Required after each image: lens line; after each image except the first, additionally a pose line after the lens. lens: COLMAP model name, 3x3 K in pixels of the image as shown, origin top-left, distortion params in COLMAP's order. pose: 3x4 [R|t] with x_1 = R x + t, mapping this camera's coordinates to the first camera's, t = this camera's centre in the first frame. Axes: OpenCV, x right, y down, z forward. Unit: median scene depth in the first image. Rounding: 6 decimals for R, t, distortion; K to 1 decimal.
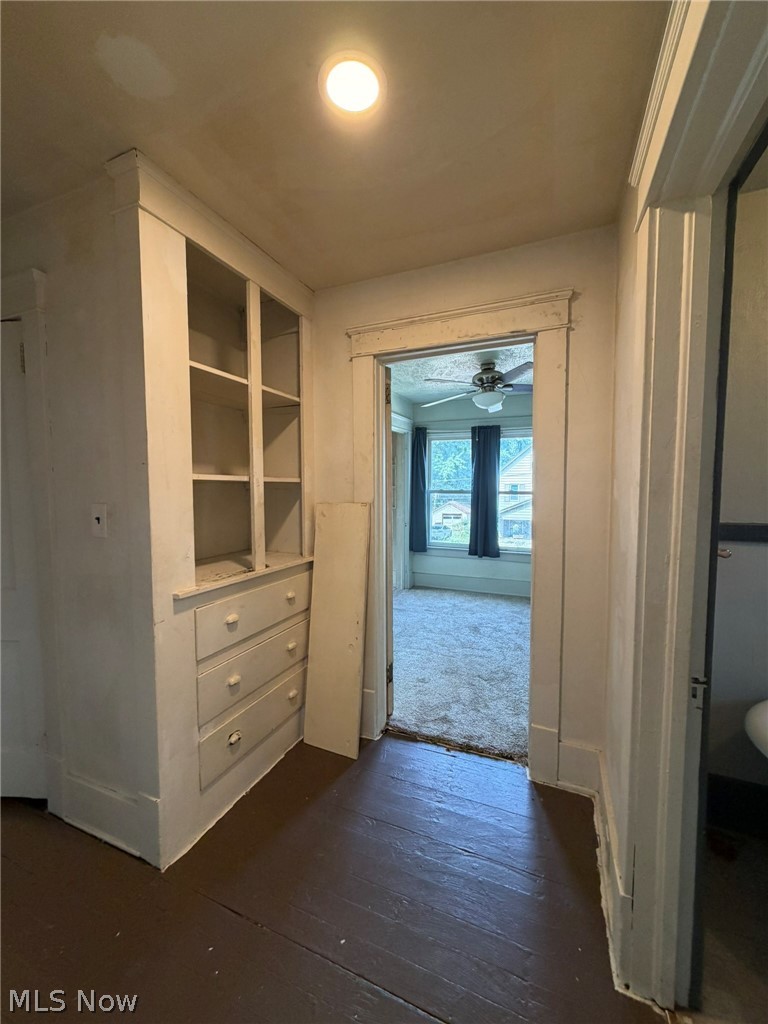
lens RADIAL K [[407.6, 0, 384.9], [0, 407.6, 510.7], [0, 0, 1]] dist [-0.000088, 0.000263]
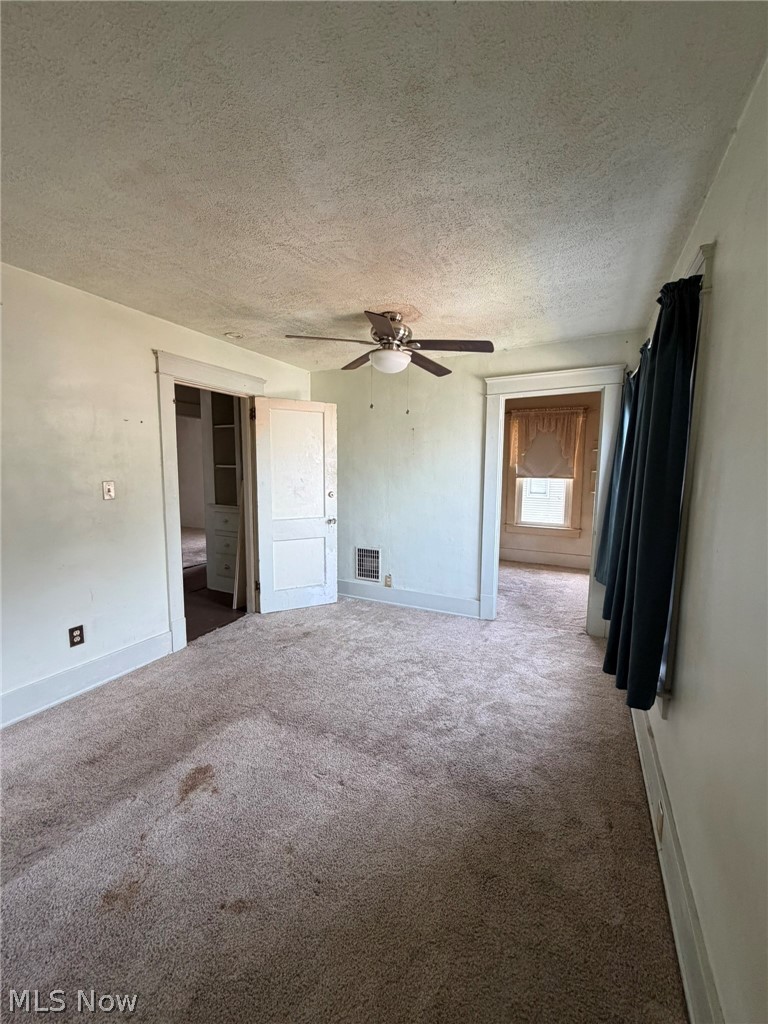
lens RADIAL K [[407.6, 0, 384.9], [0, 407.6, 510.7], [0, 0, 1]] dist [-0.000088, 0.000263]
pose [[-0.064727, 0.109829, -0.991841, 1.088686], [-0.067171, 0.991191, 0.114141, -0.079504], [0.995640, 0.074011, -0.056779, 1.108860]]
